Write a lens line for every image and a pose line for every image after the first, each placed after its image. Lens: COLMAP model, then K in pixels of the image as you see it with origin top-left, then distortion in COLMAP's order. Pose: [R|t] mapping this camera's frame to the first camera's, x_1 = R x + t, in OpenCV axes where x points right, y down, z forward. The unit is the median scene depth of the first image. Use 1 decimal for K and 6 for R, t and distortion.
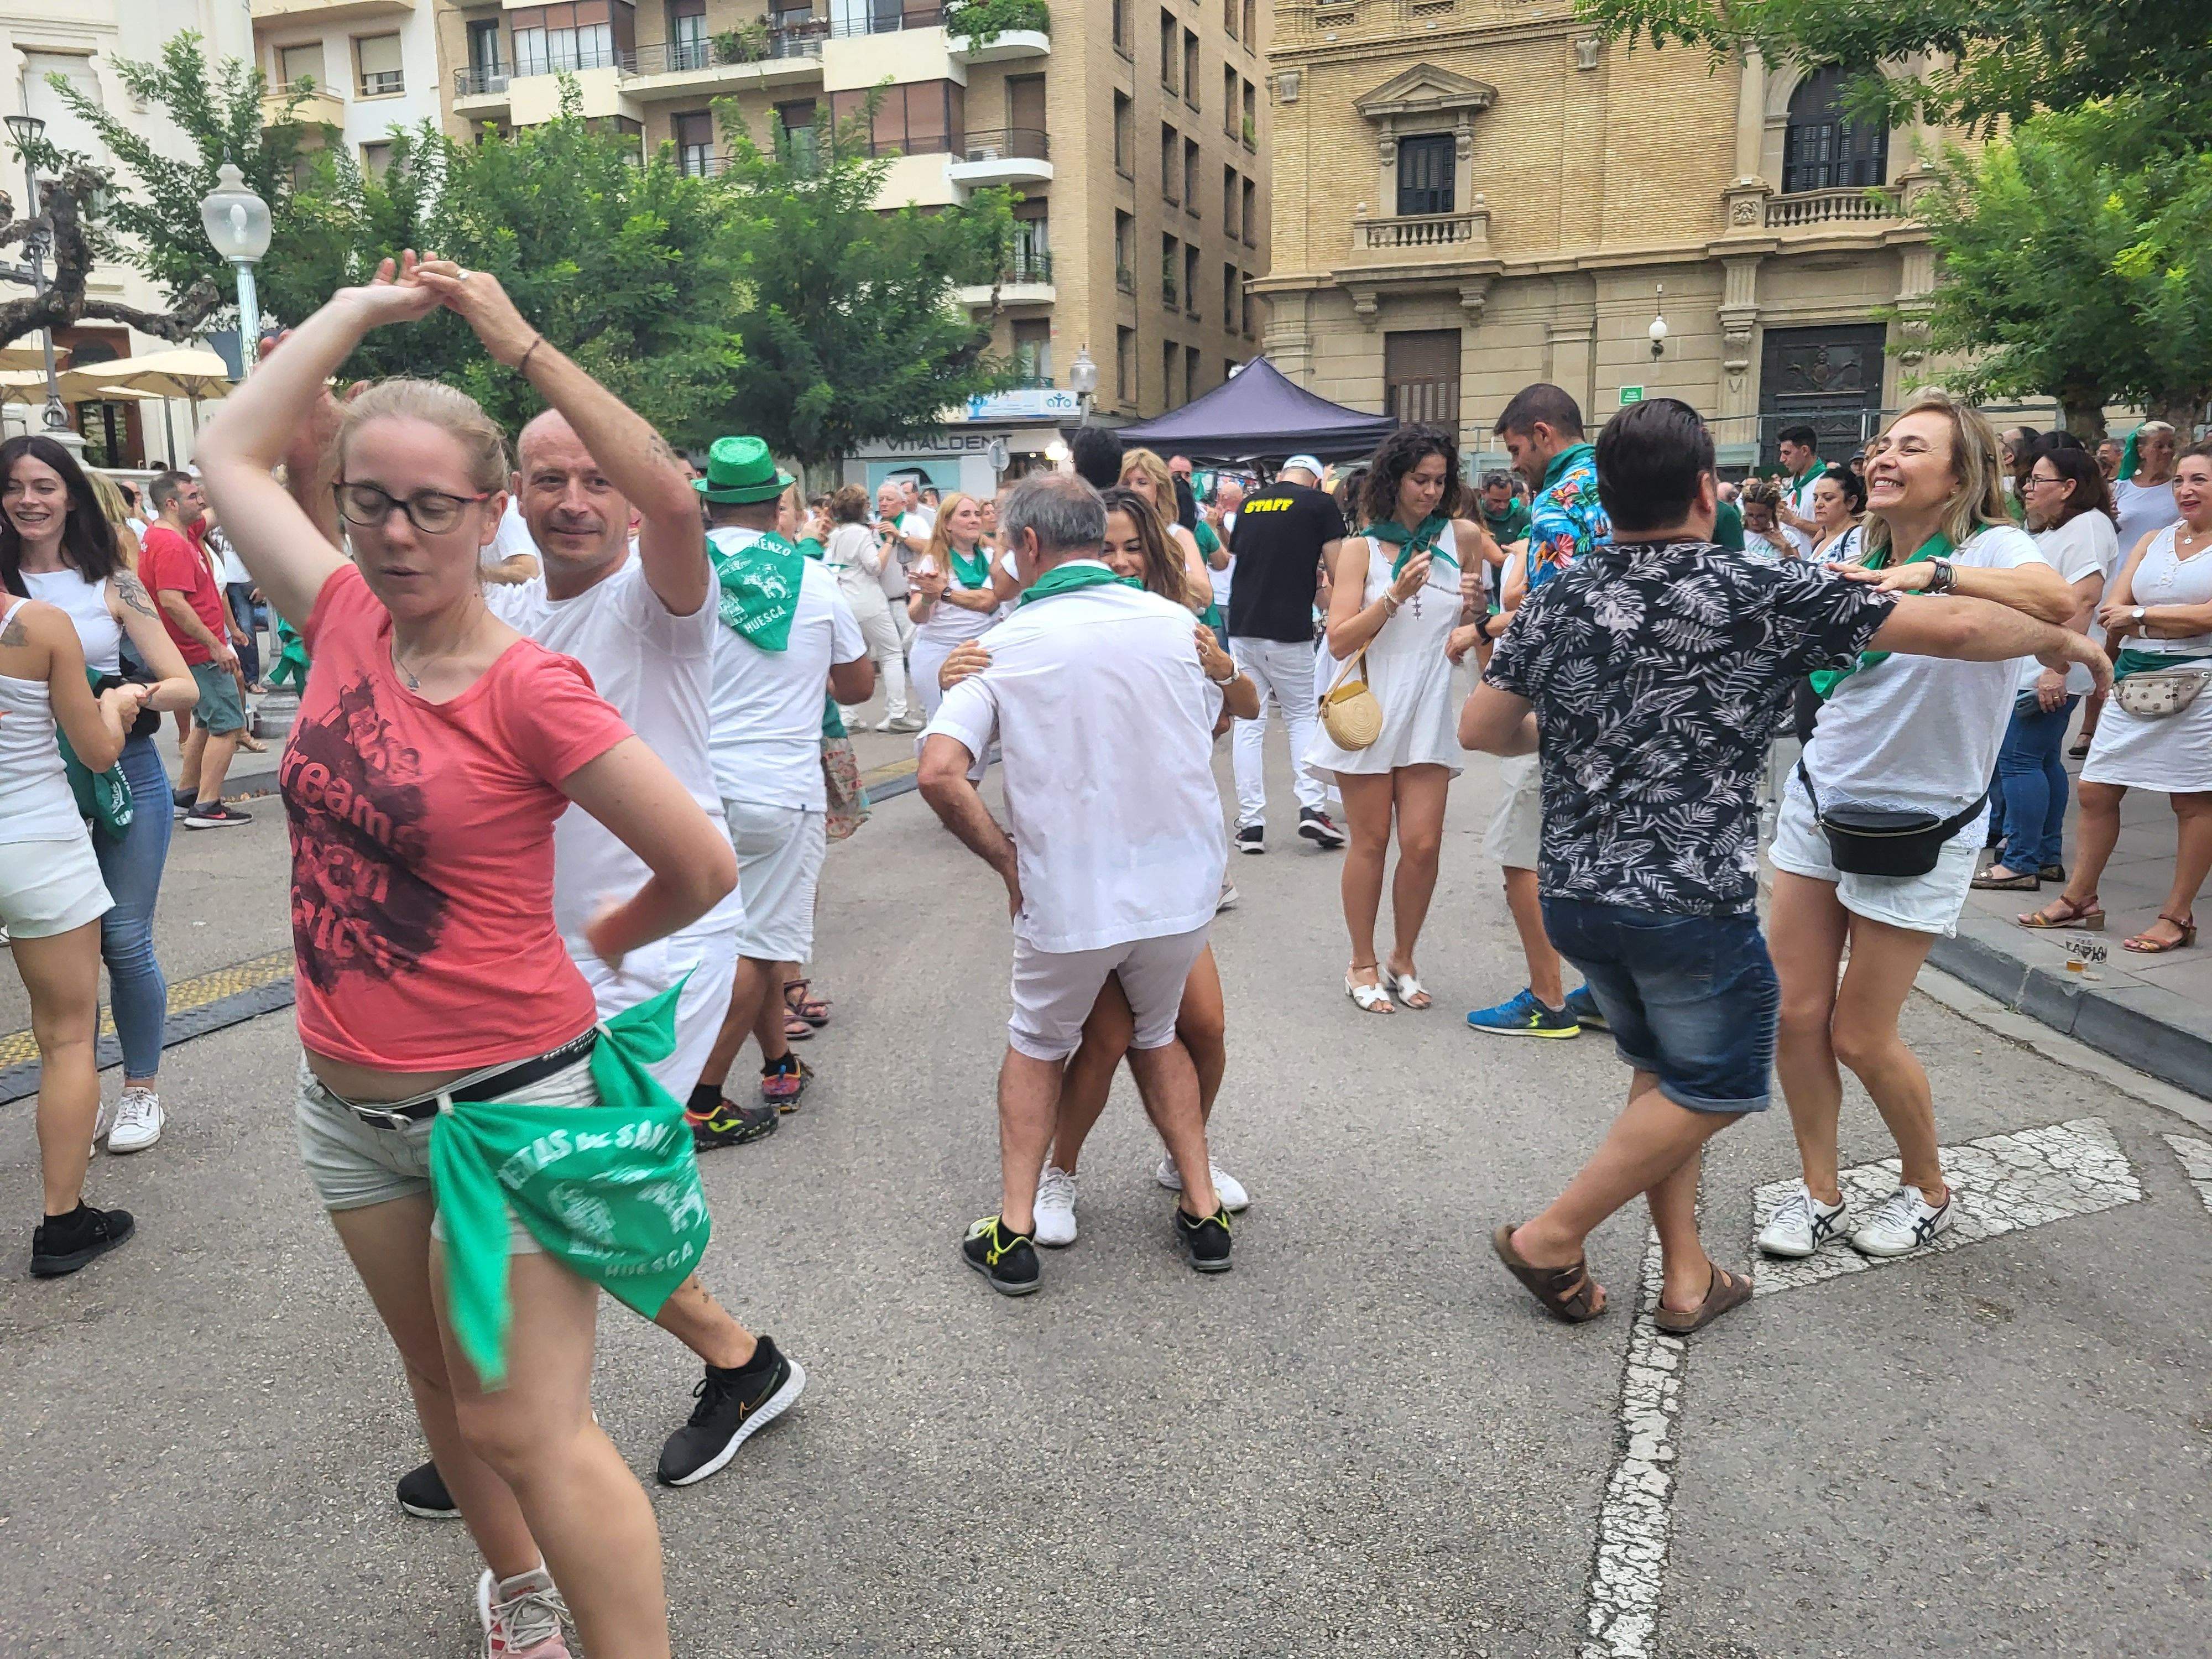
lens RADIAL K [[1675.0, 0, 1117.7], [0, 1675.0, 815.7], [0, 0, 1]] dist [0.056321, -0.035396]
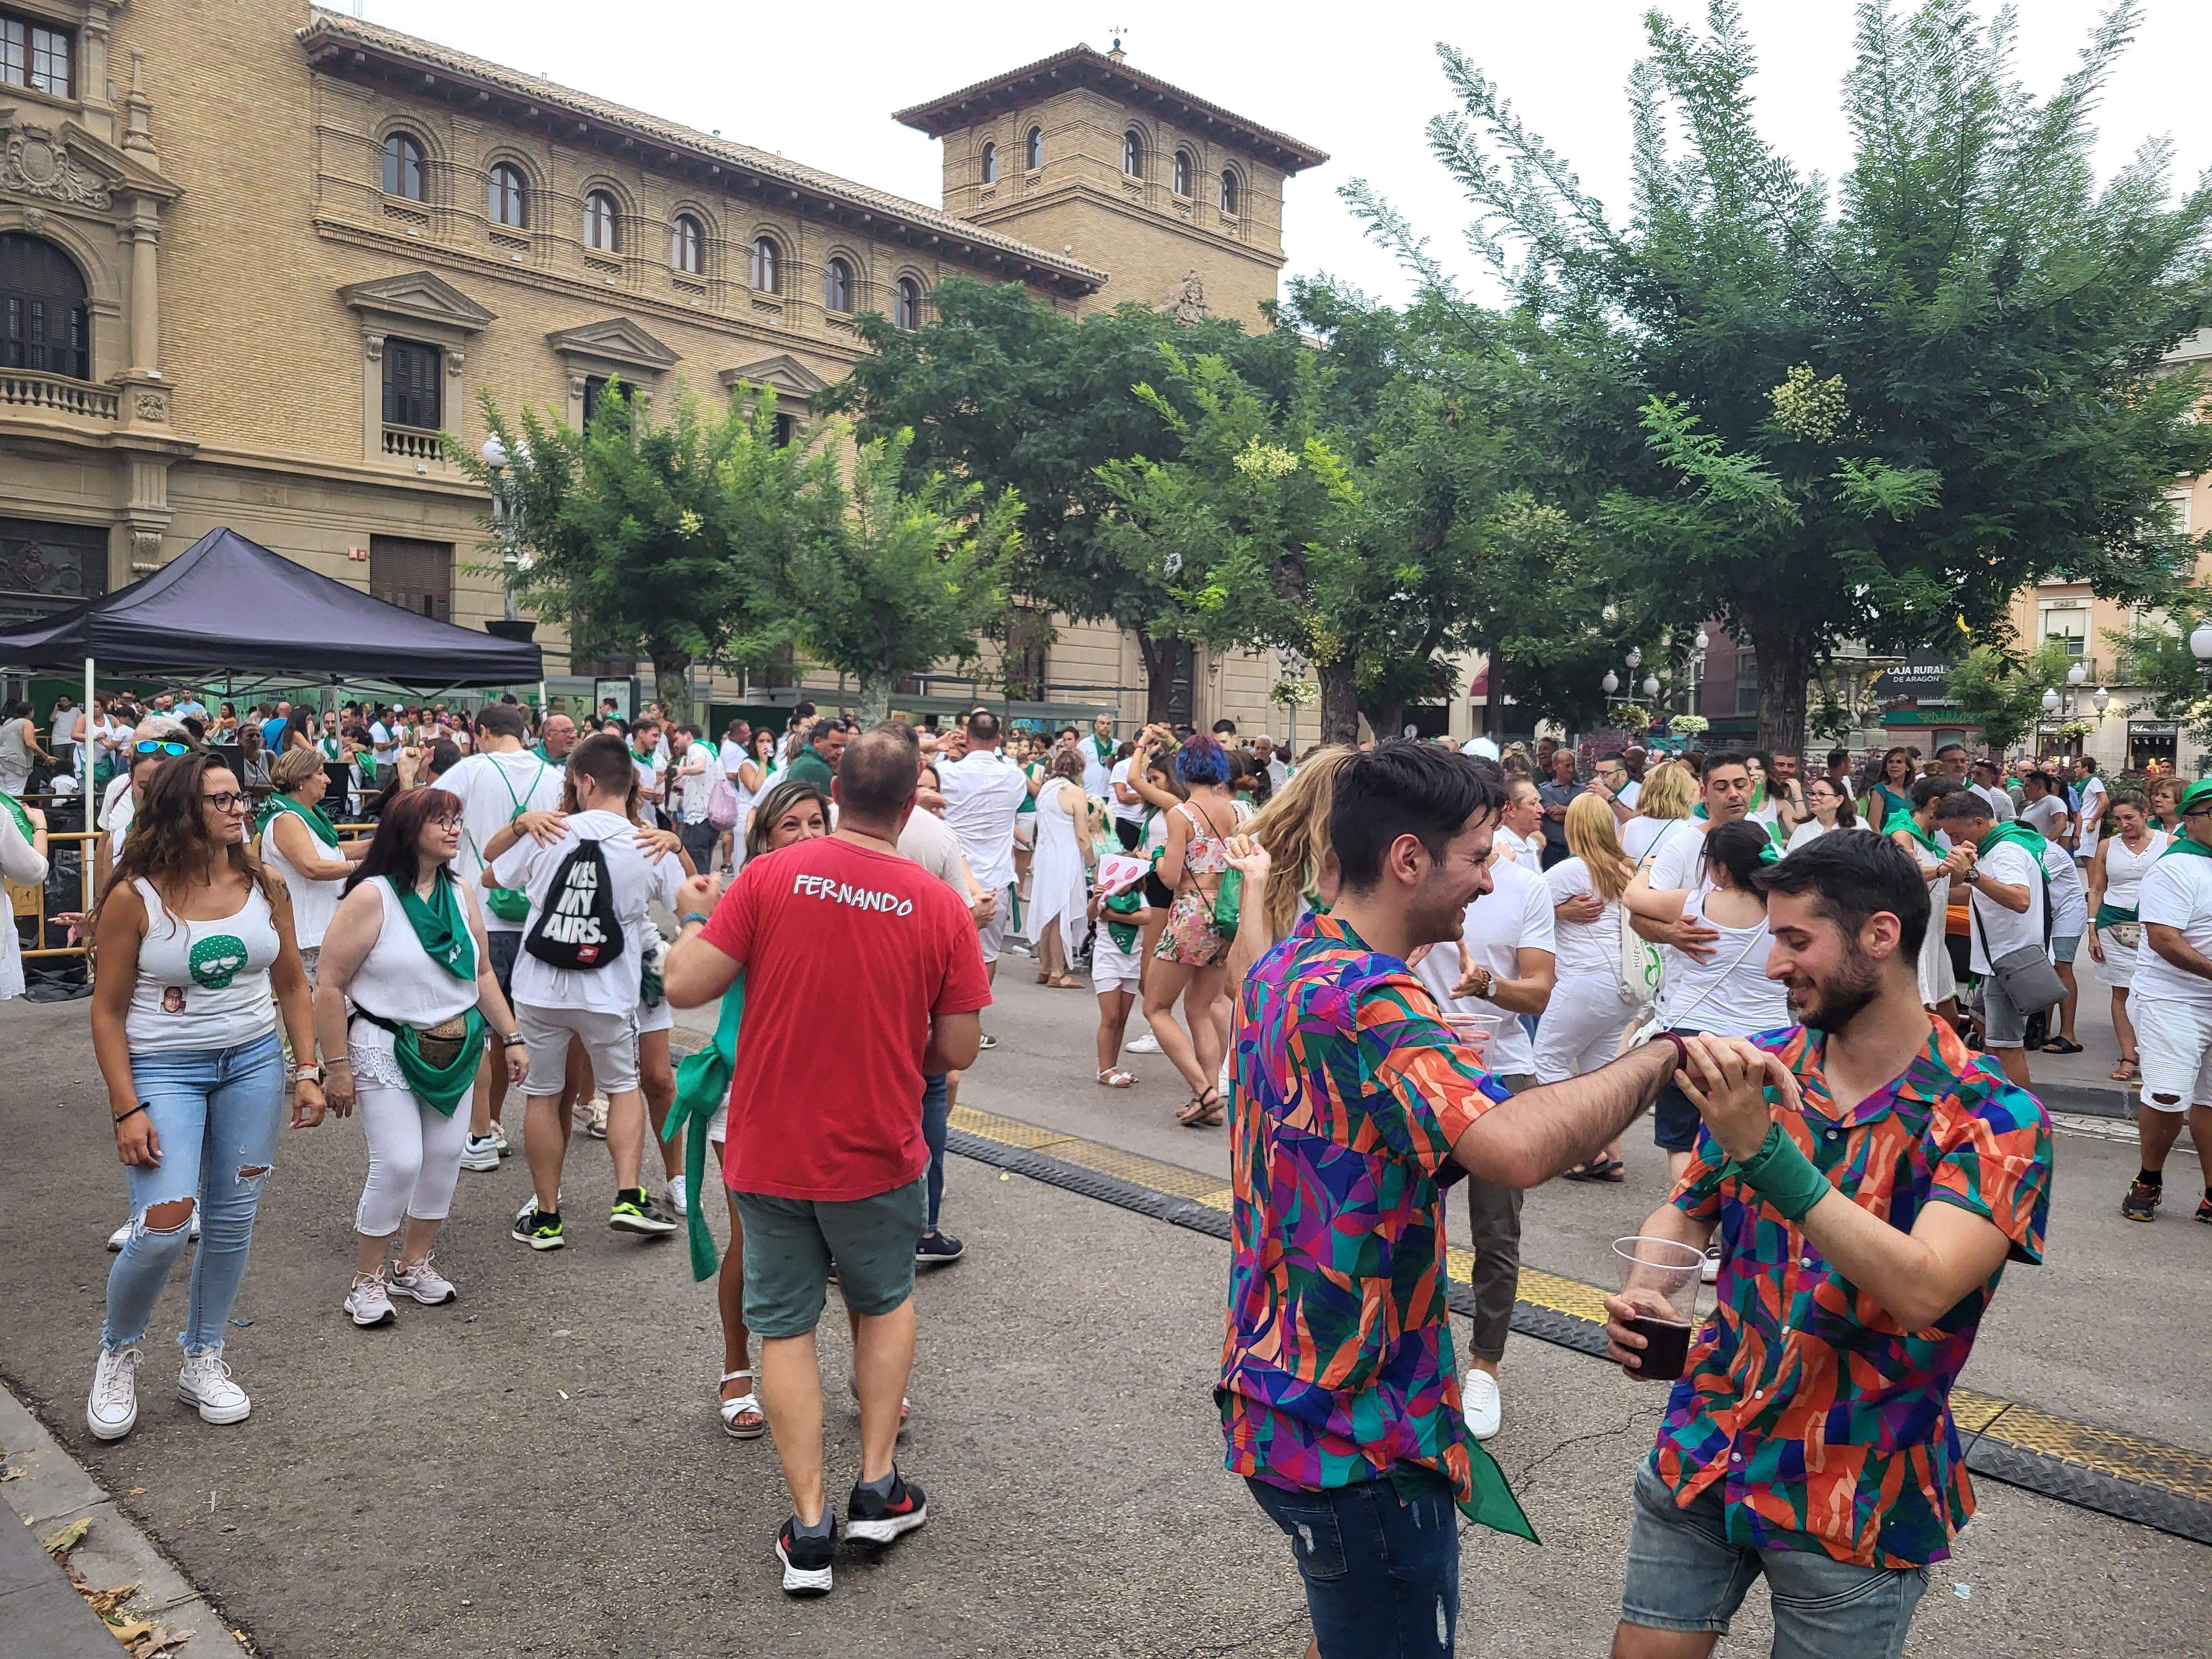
lens RADIAL K [[1683.6, 0, 1153.4], [0, 1683.6, 819.1], [0, 0, 1]] dist [0.055111, -0.035334]
pose [[0.383748, -0.013679, 0.923336, -0.168736], [0.123314, 0.991694, -0.036559, -0.028061], [-0.915167, 0.127890, 0.382248, 0.135061]]
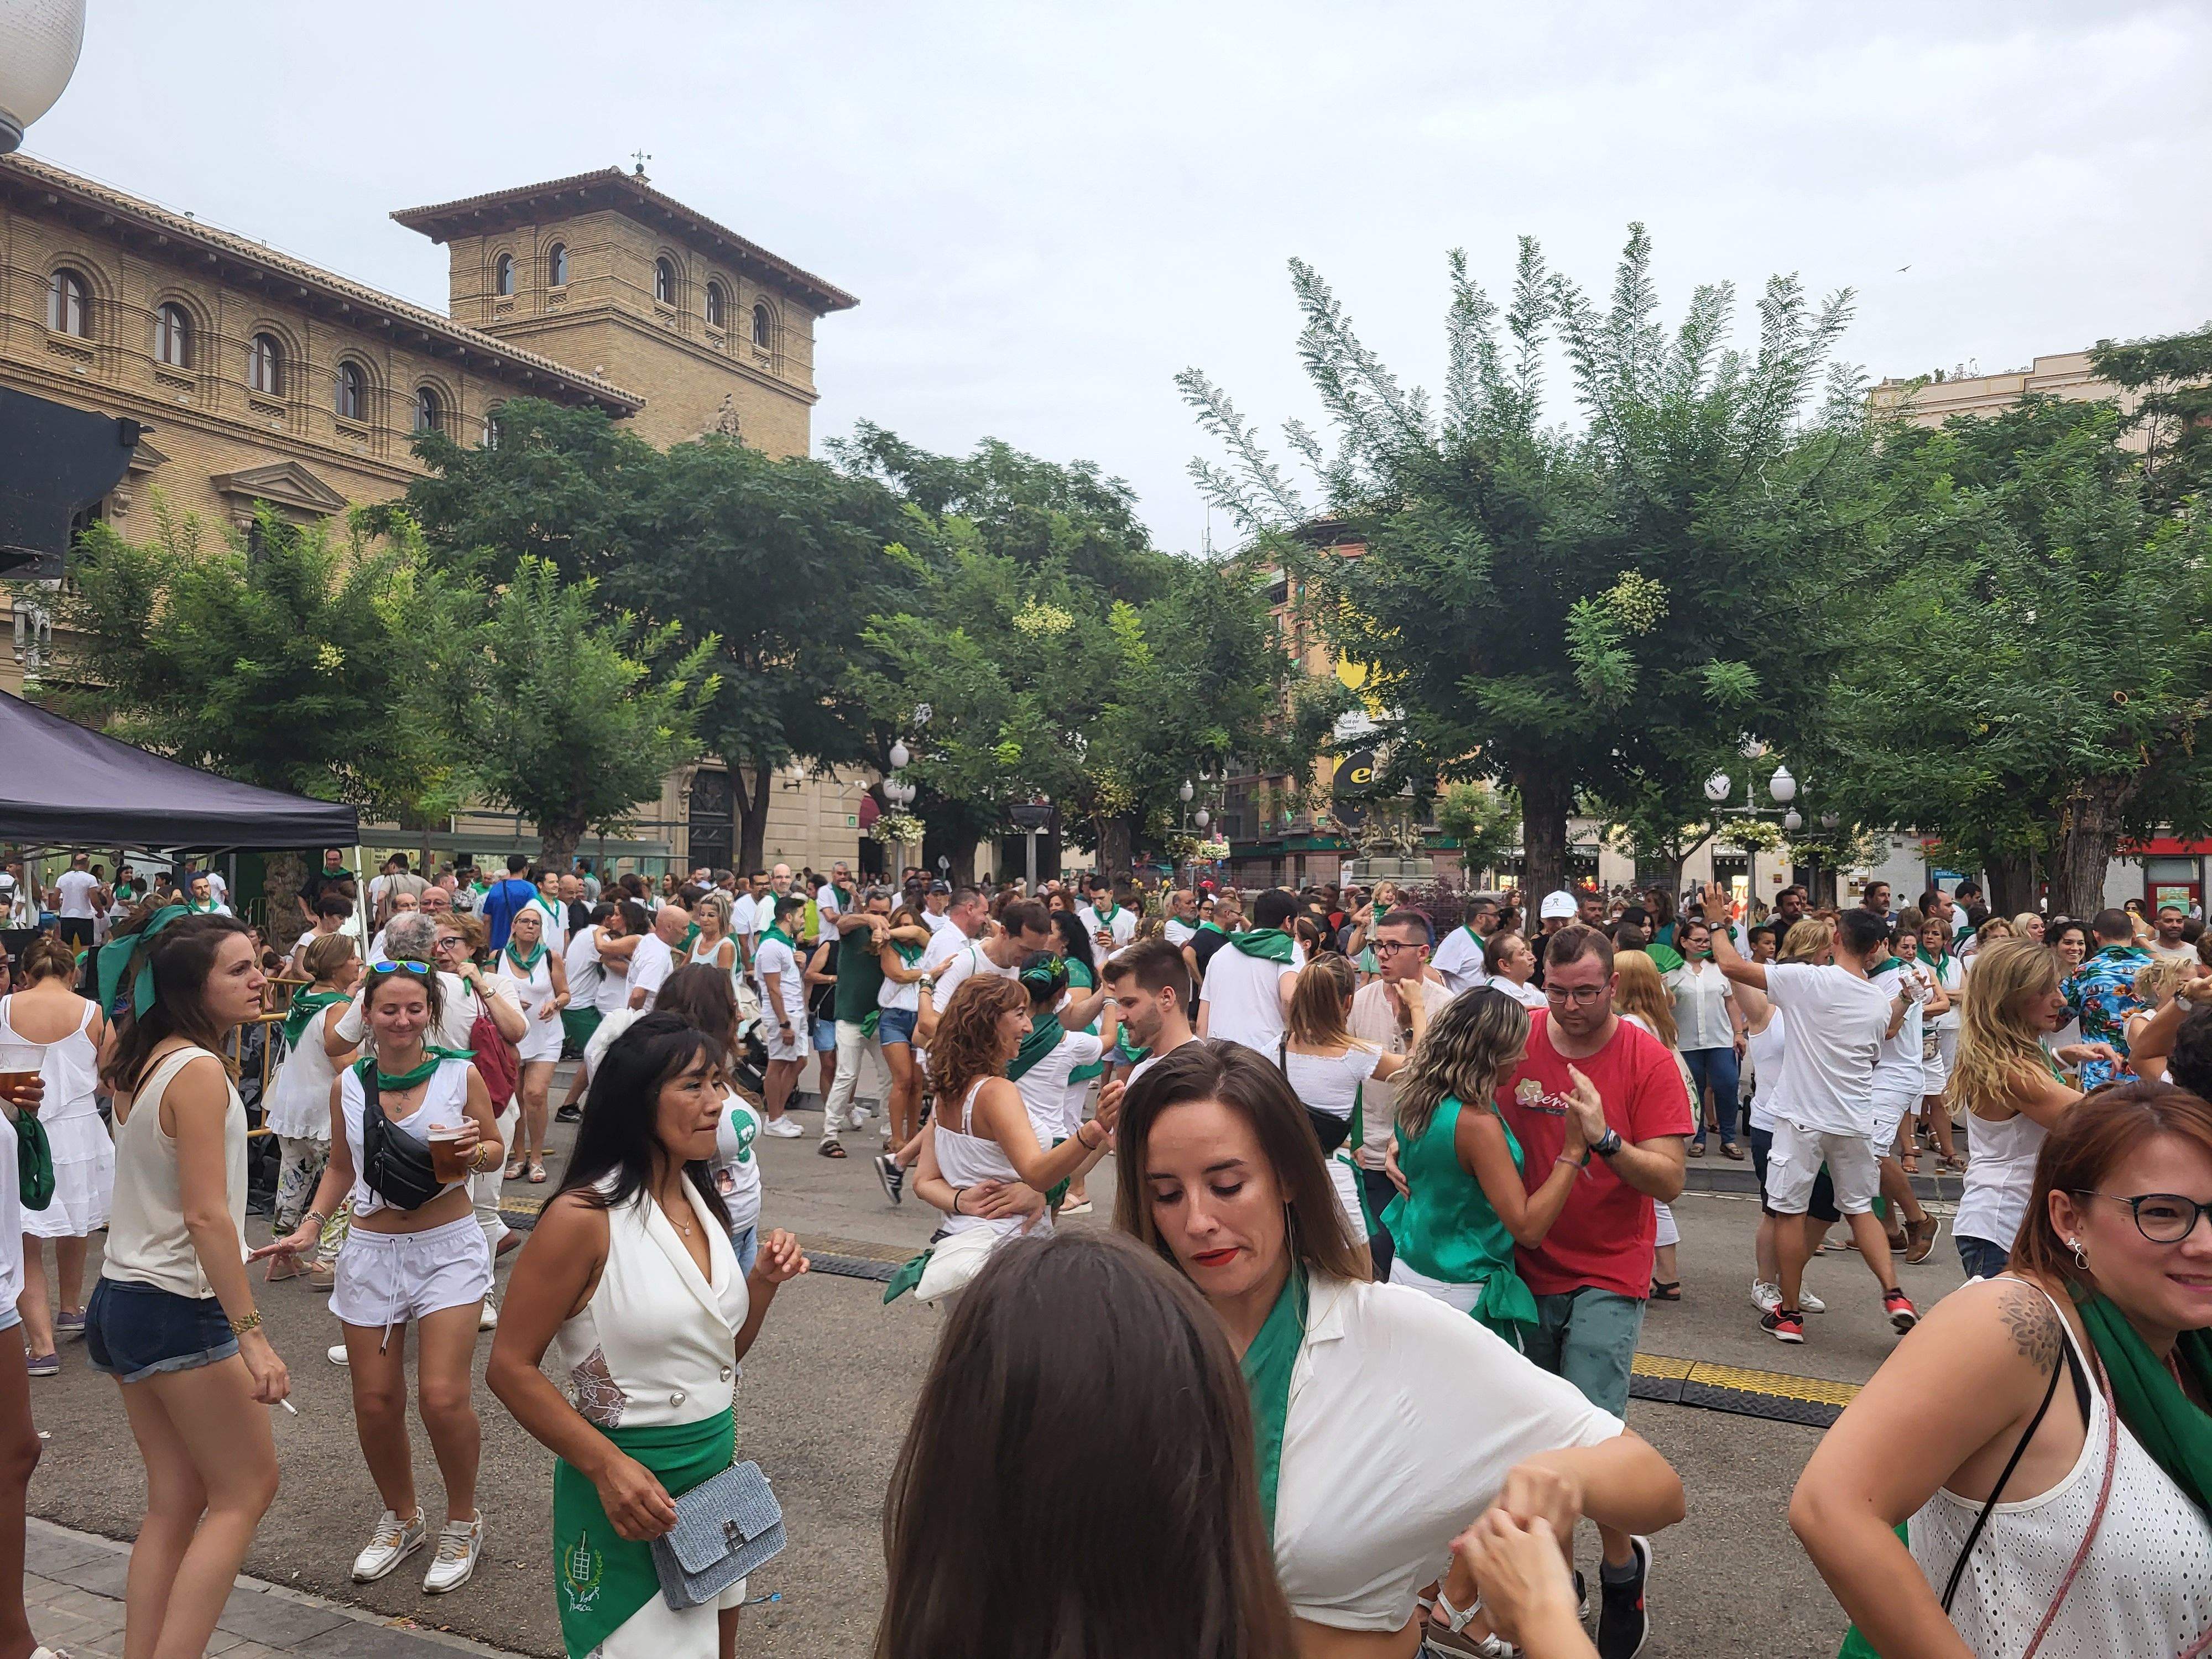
lens RADIAL K [[1680.4, 0, 1149.6], [0, 1680.4, 840.6], [0, 0, 1]] dist [0.057177, -0.038272]
pose [[0.082782, 0.040634, 0.995739, -0.193258], [0.157805, 0.986028, -0.053357, -0.042083], [-0.983994, 0.161549, 0.075213, 0.196825]]
